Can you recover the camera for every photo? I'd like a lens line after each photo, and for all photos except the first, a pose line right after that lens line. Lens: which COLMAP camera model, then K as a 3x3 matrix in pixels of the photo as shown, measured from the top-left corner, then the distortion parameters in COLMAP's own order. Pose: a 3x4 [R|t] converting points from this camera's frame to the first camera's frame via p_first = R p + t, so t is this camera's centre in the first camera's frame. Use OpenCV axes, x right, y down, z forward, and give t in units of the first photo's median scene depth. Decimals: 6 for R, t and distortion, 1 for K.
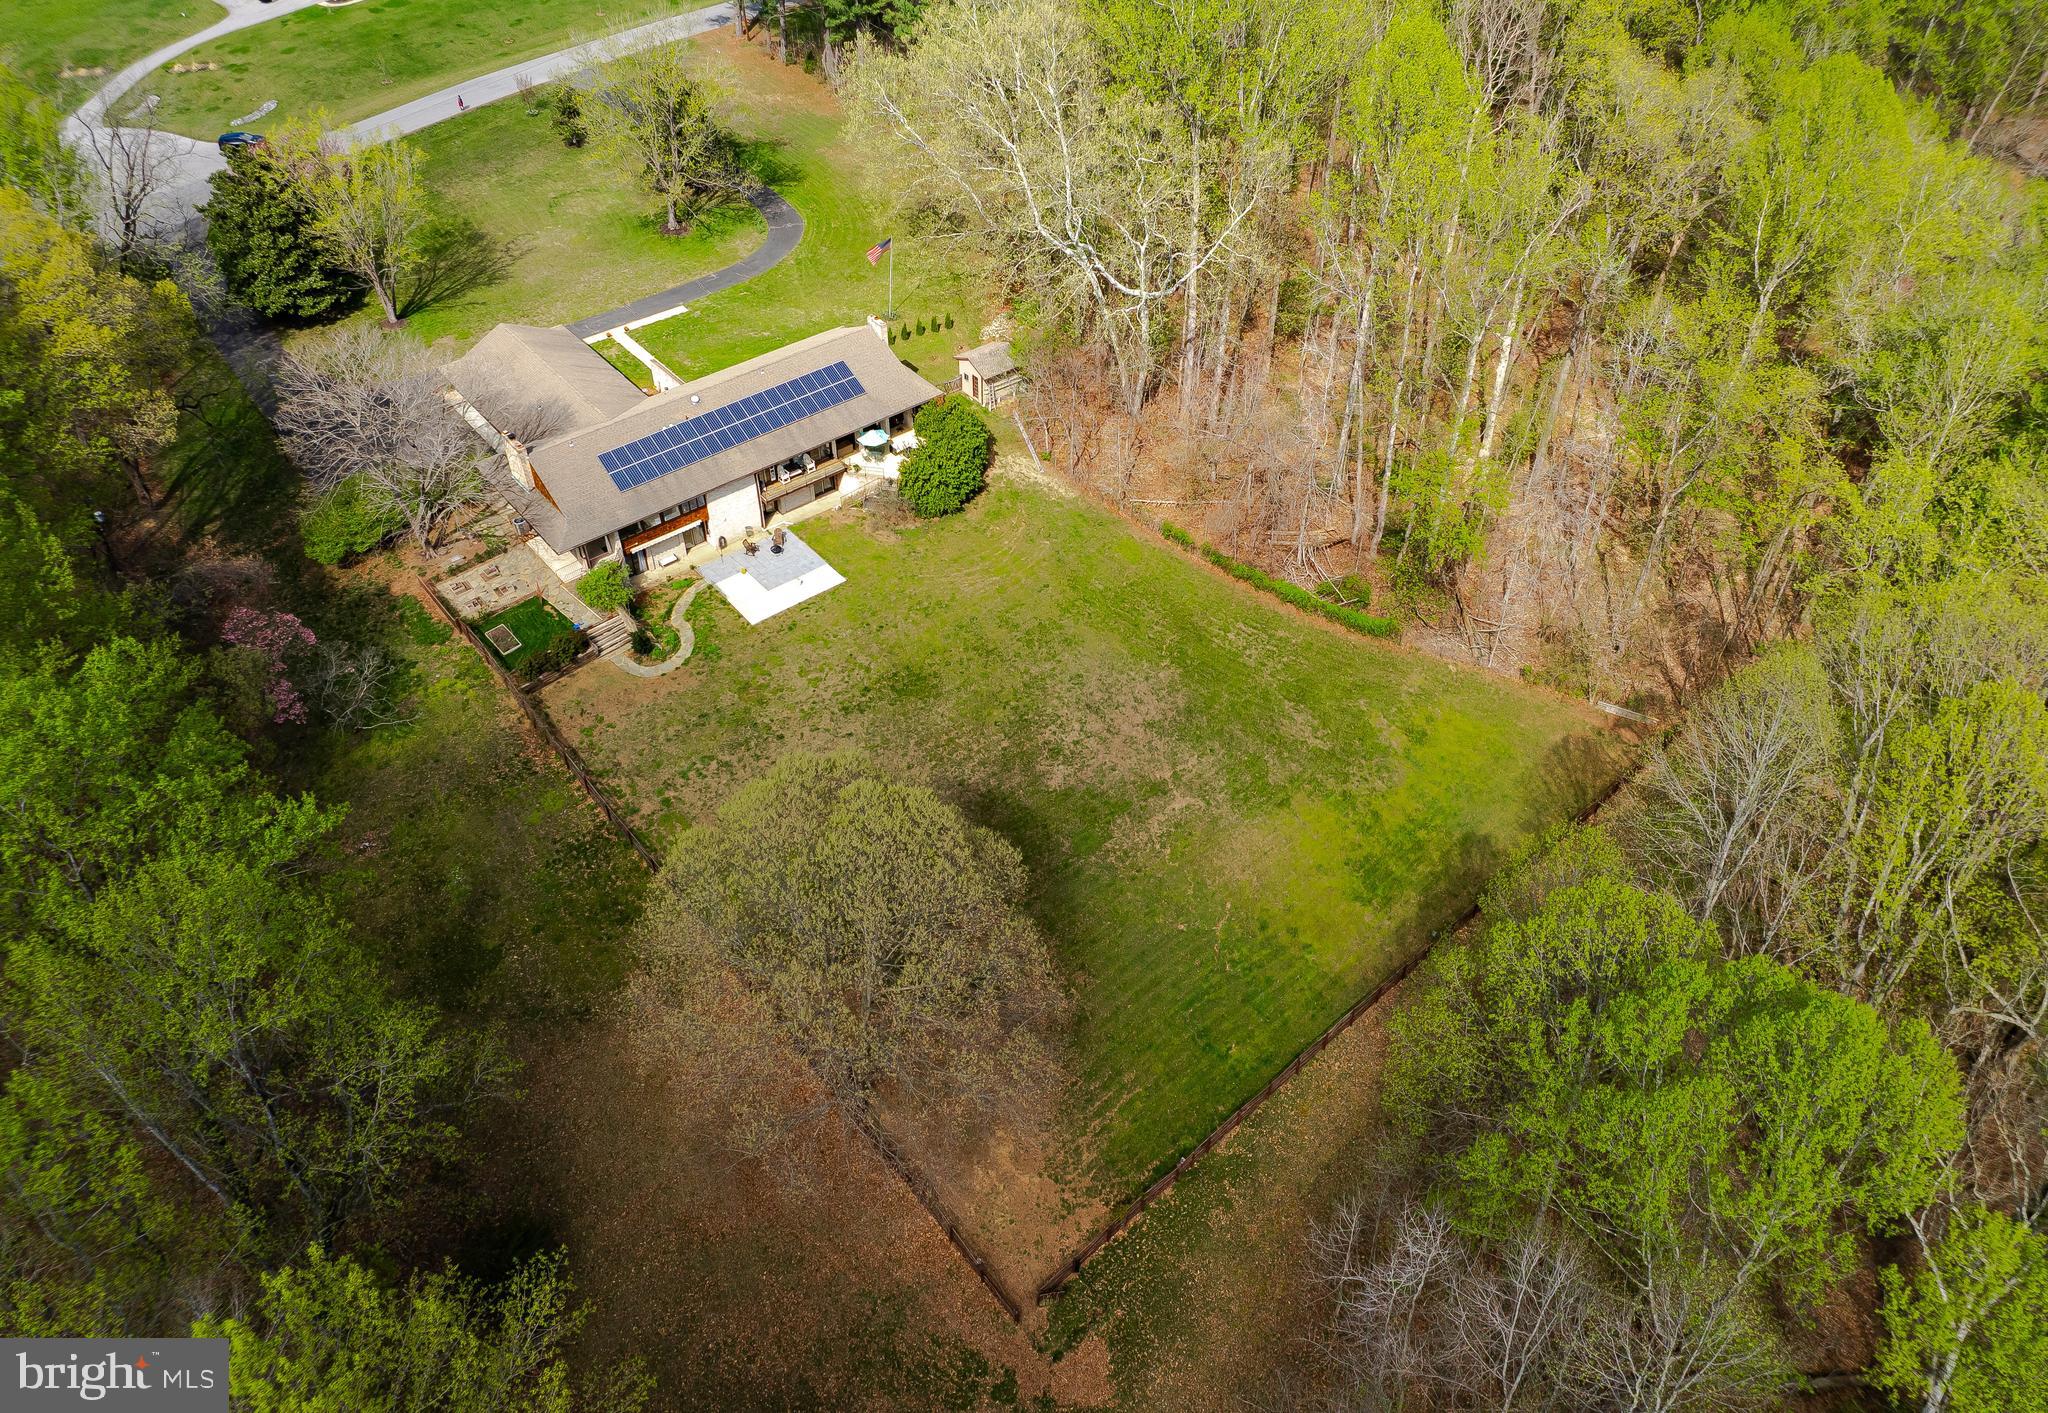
lens RADIAL K [[1490.9, 0, 1051.0], [0, 1490.9, 629.4], [0, 0, 1]] dist [-0.034914, 0.005930]
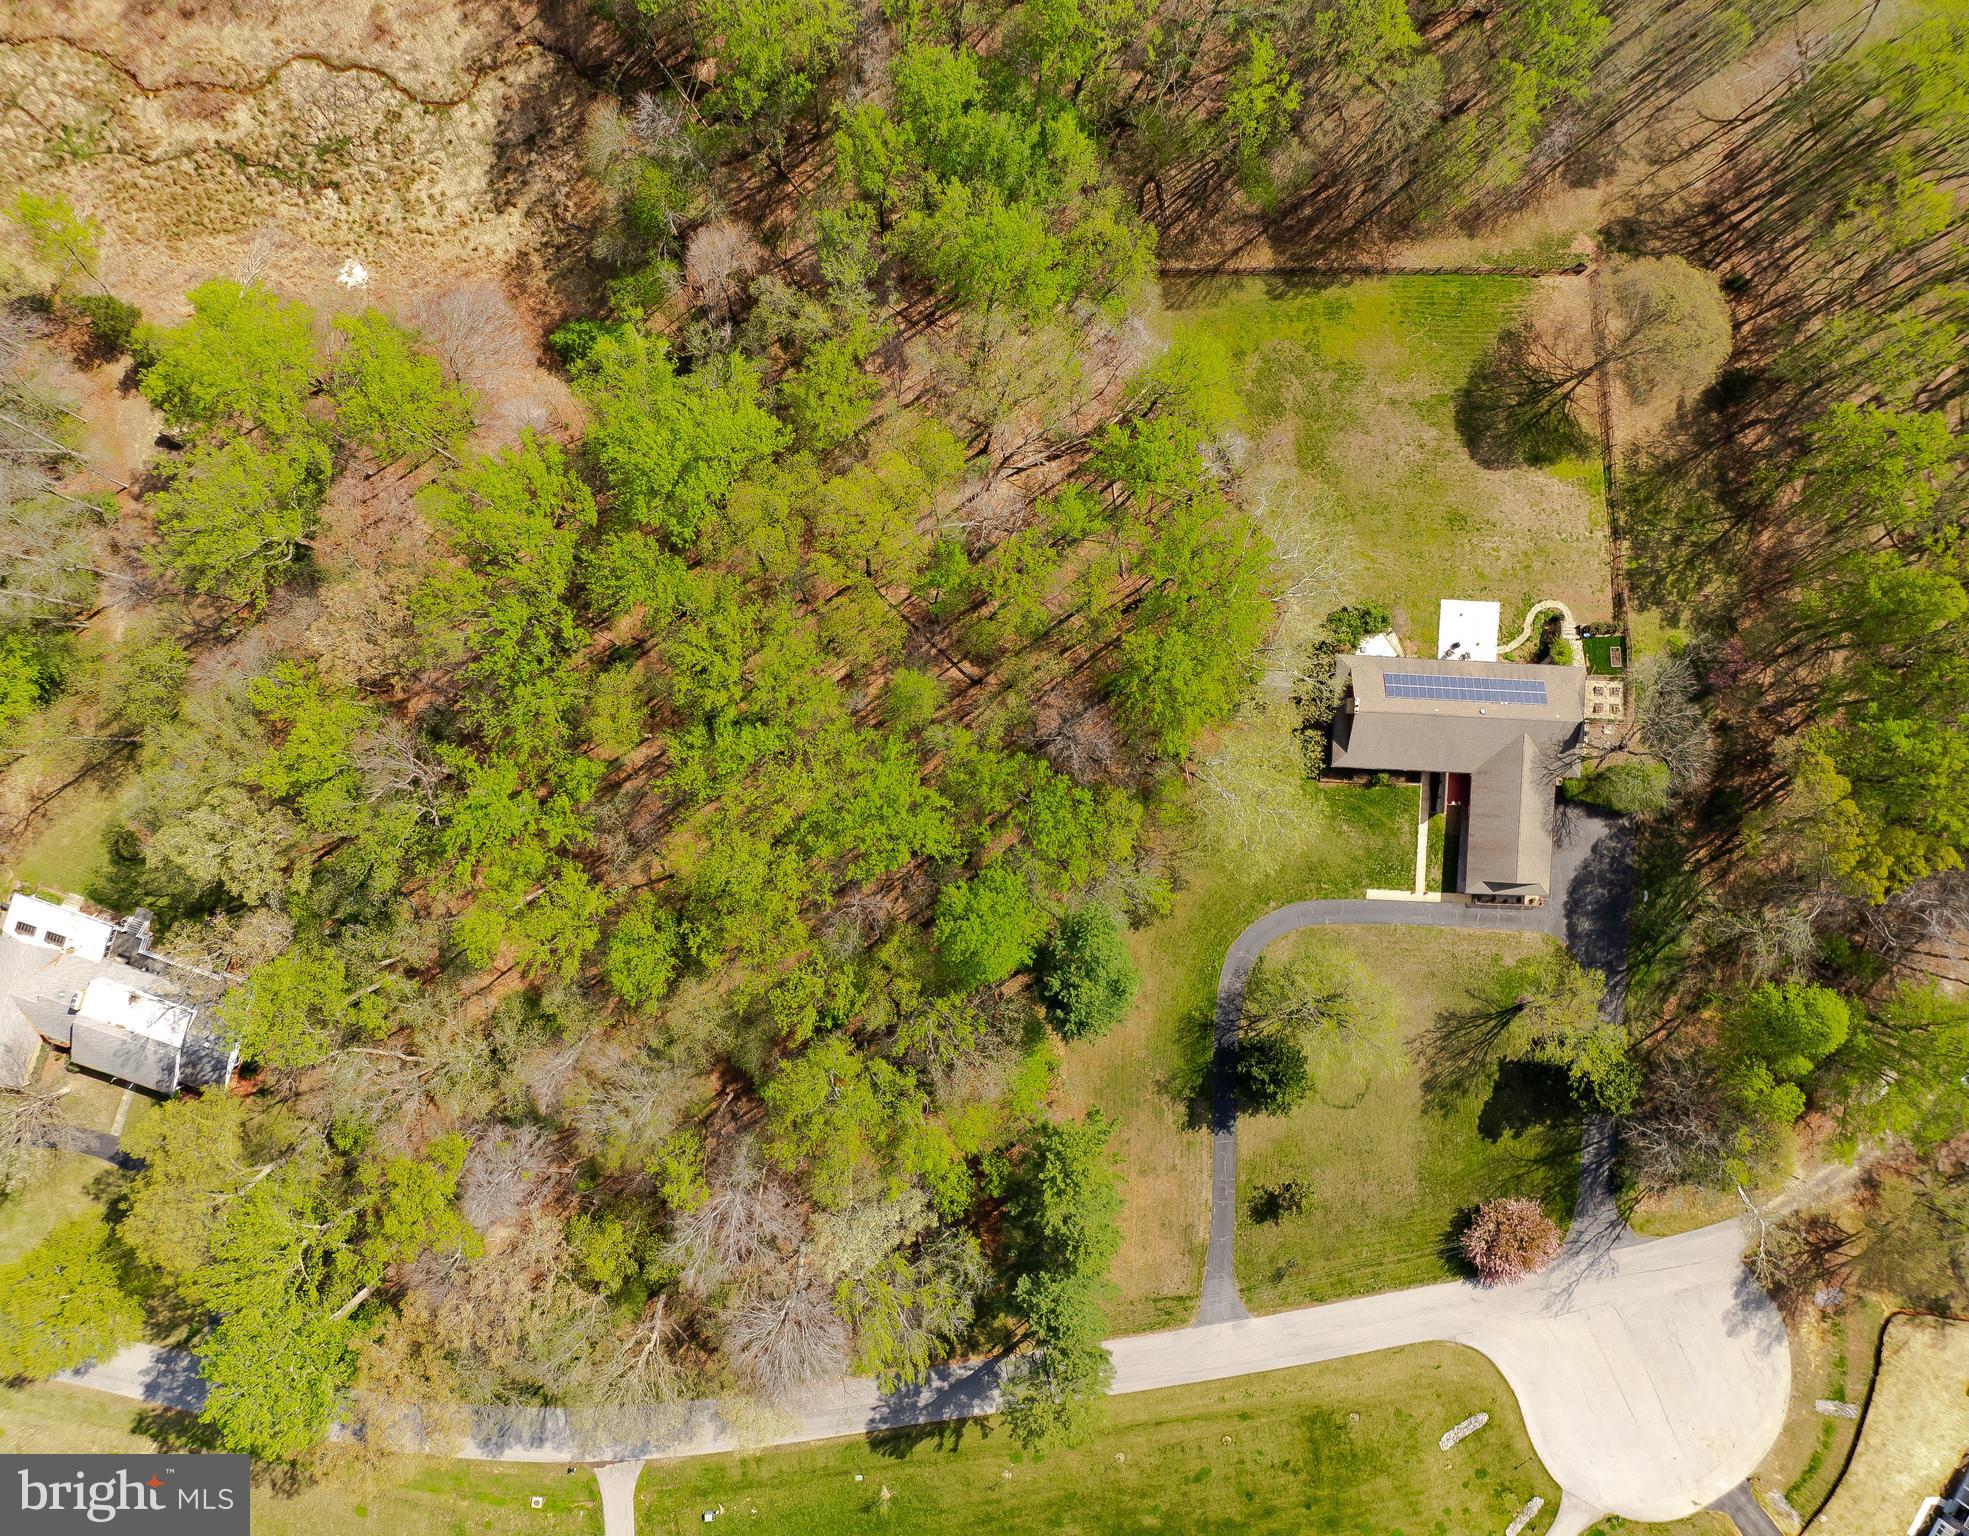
lens RADIAL K [[1462.4, 0, 955.9], [0, 1462.4, 777.5], [0, 0, 1]] dist [-0.035419, 0.005668]
pose [[-0.735136, -0.676128, -0.049251, 0.238046], [0.393487, -0.484729, 0.781157, -1.760180], [-0.552036, 0.554877, 0.622389, 0.346622]]
